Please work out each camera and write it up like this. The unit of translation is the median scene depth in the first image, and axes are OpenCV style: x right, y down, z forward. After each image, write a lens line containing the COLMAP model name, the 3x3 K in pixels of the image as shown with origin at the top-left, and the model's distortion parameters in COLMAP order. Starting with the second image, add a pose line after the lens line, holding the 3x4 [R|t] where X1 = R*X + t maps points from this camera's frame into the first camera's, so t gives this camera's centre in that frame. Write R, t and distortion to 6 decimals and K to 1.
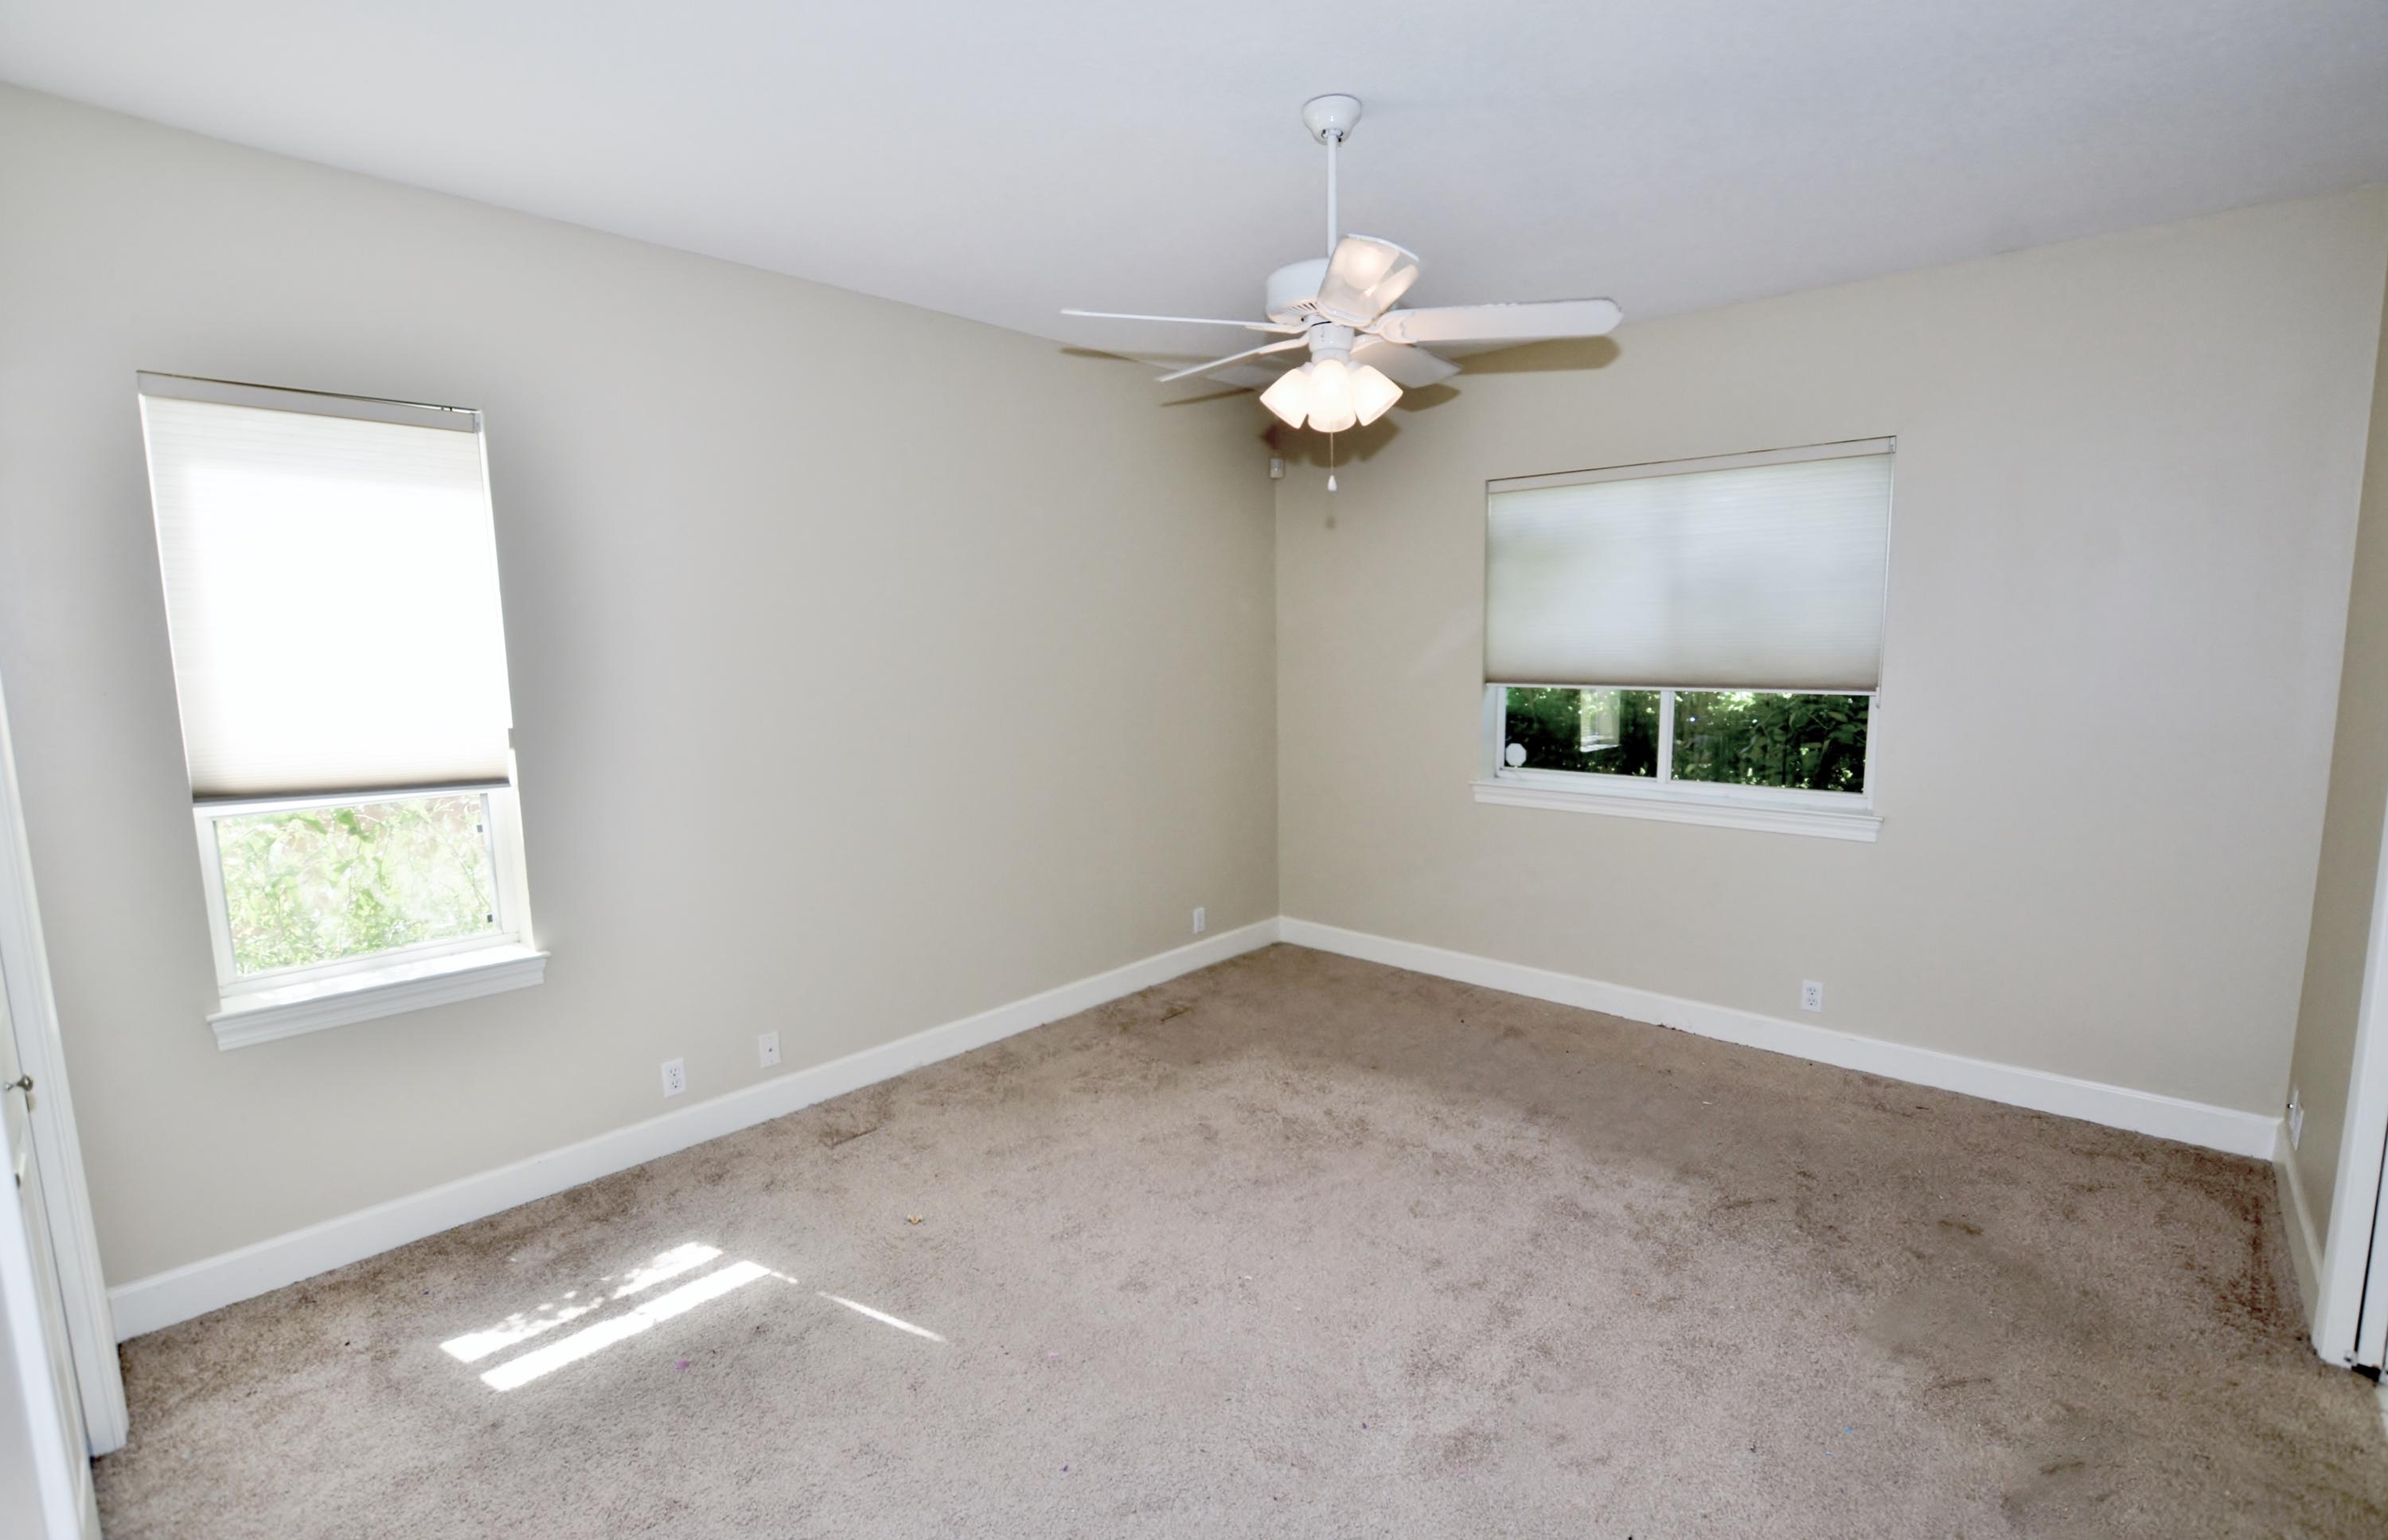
lens RADIAL K [[1082.2, 0, 1200.6], [0, 1082.2, 763.1], [0, 0, 1]] dist [-0.019678, -0.000053]
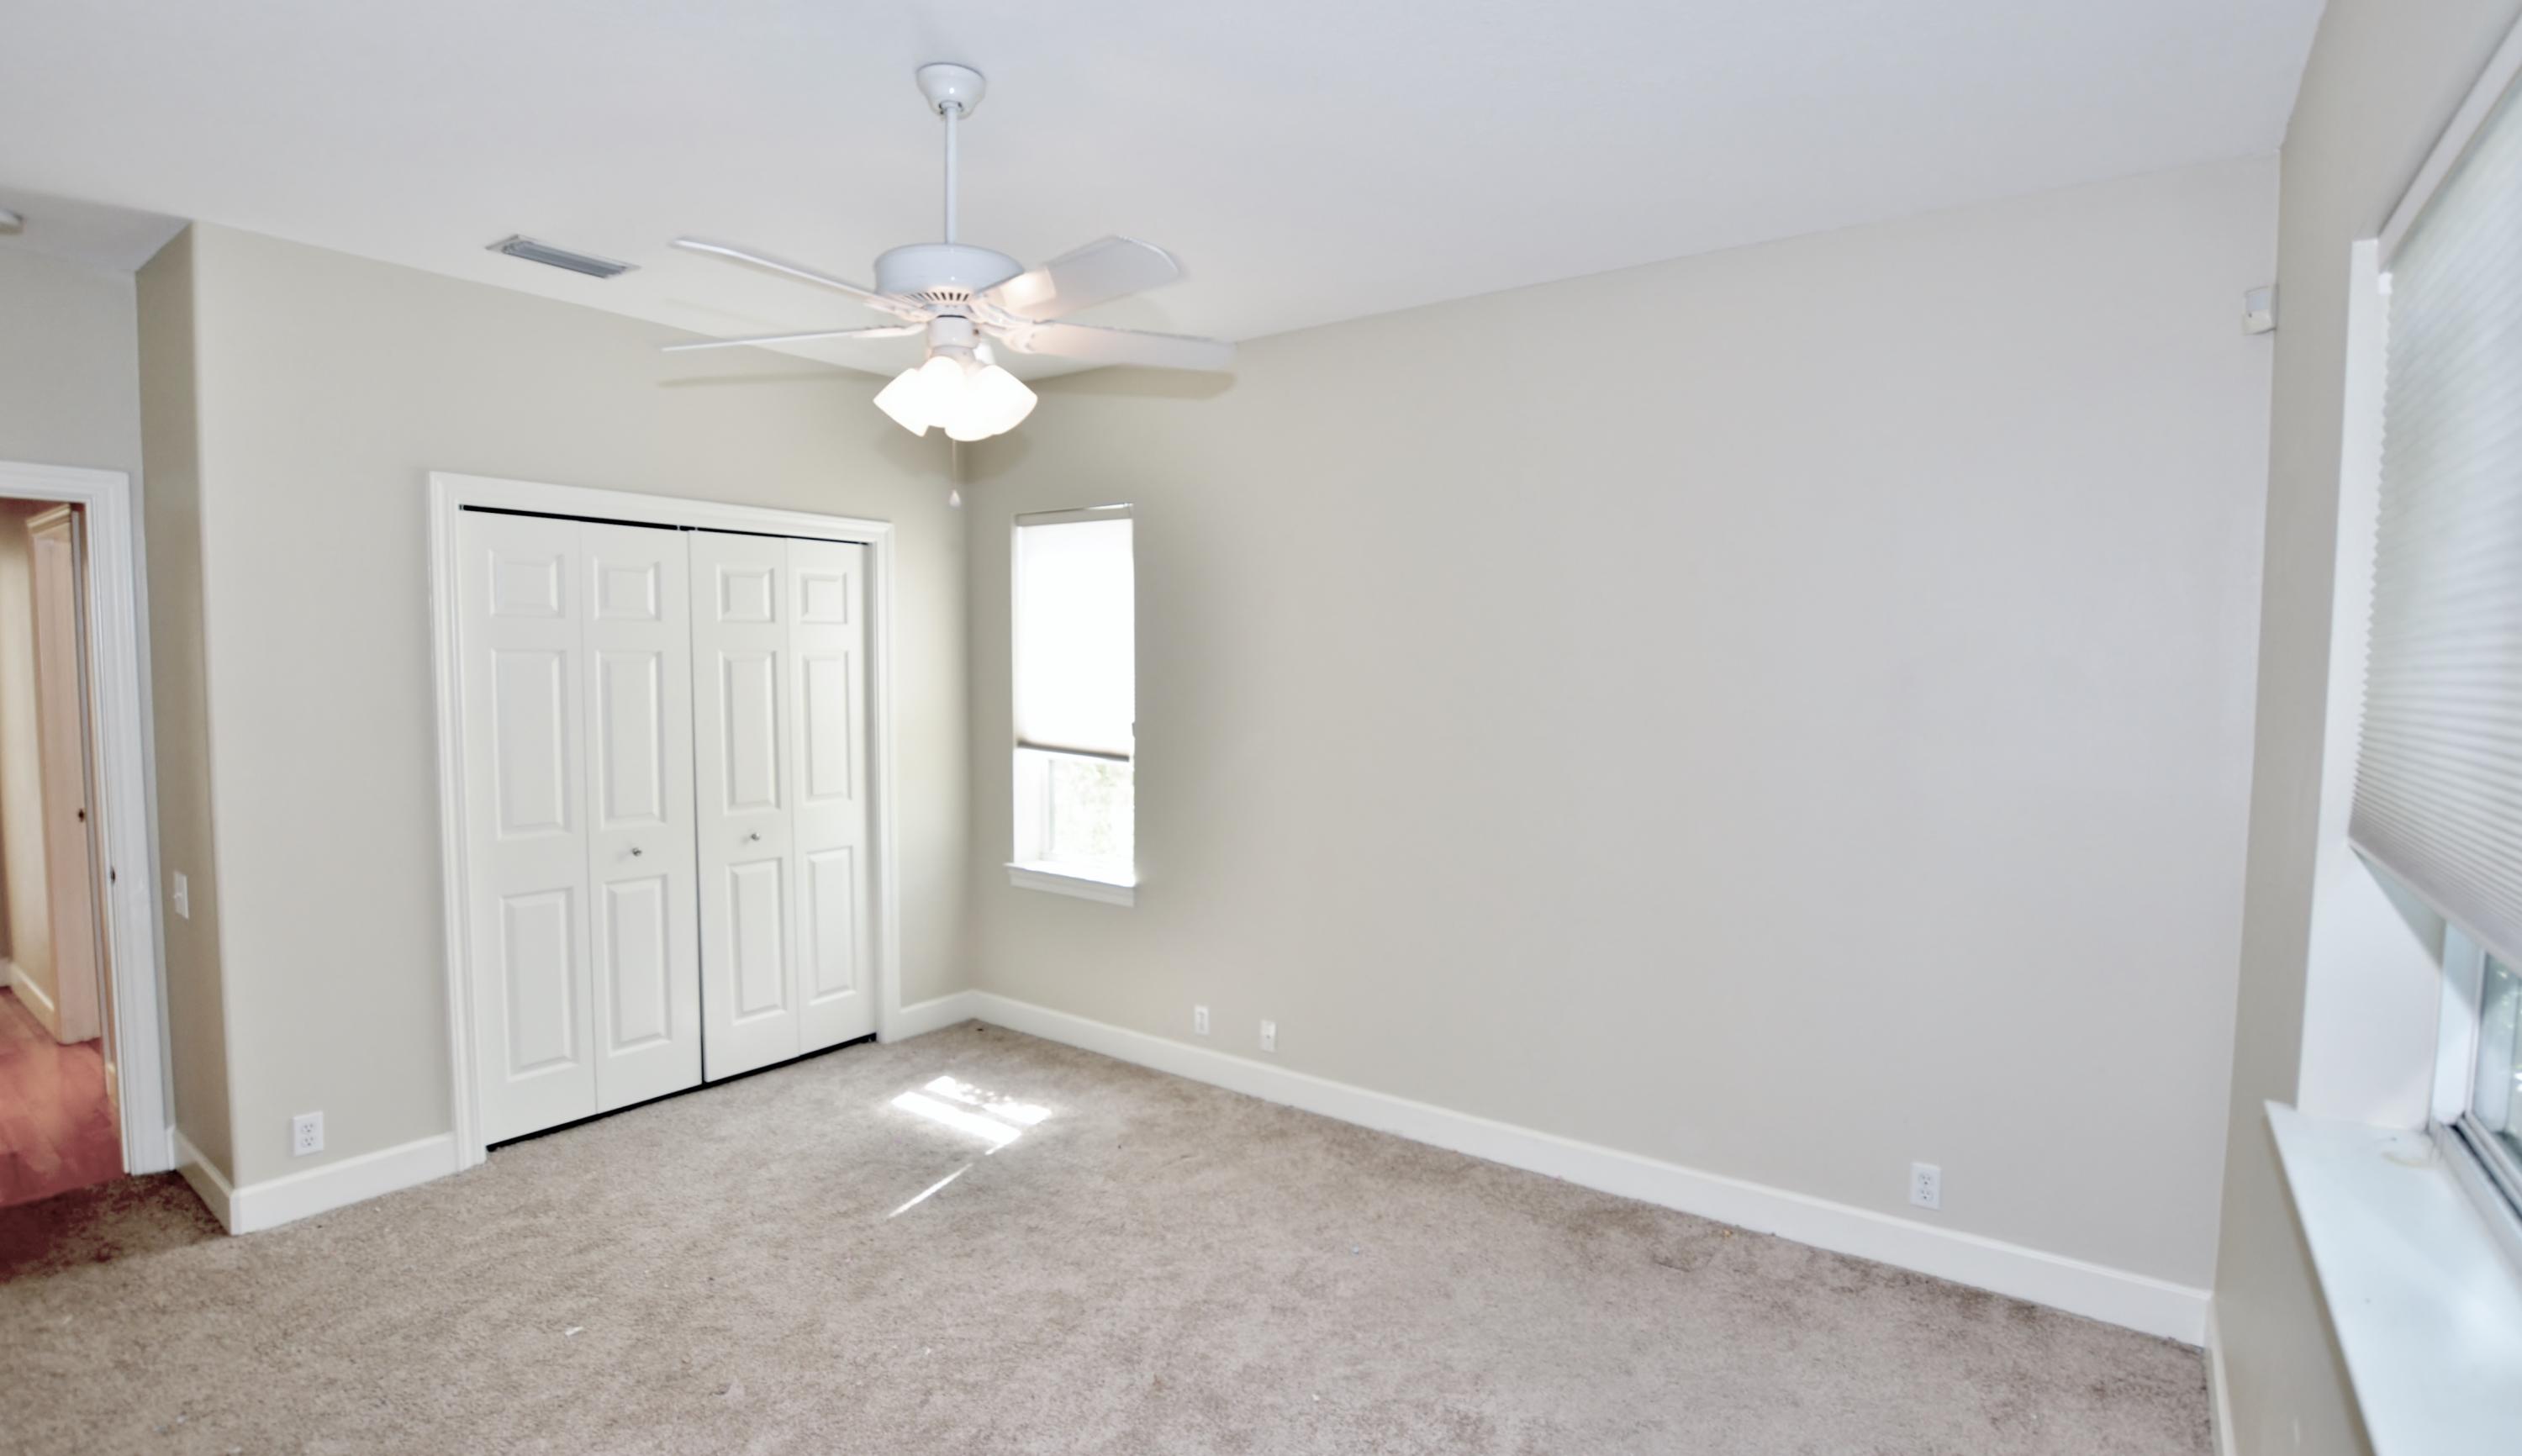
lens RADIAL K [[1191.1, 0, 1264.6], [0, 1191.1, 752.6], [0, 0, 1]] dist [-0.003321, 0.000049]
pose [[0.094740, 0.090325, -0.991396, 0.930494], [-0.115534, 0.990143, 0.079170, -0.136609], [0.988775, 0.107040, 0.104241, 1.010036]]
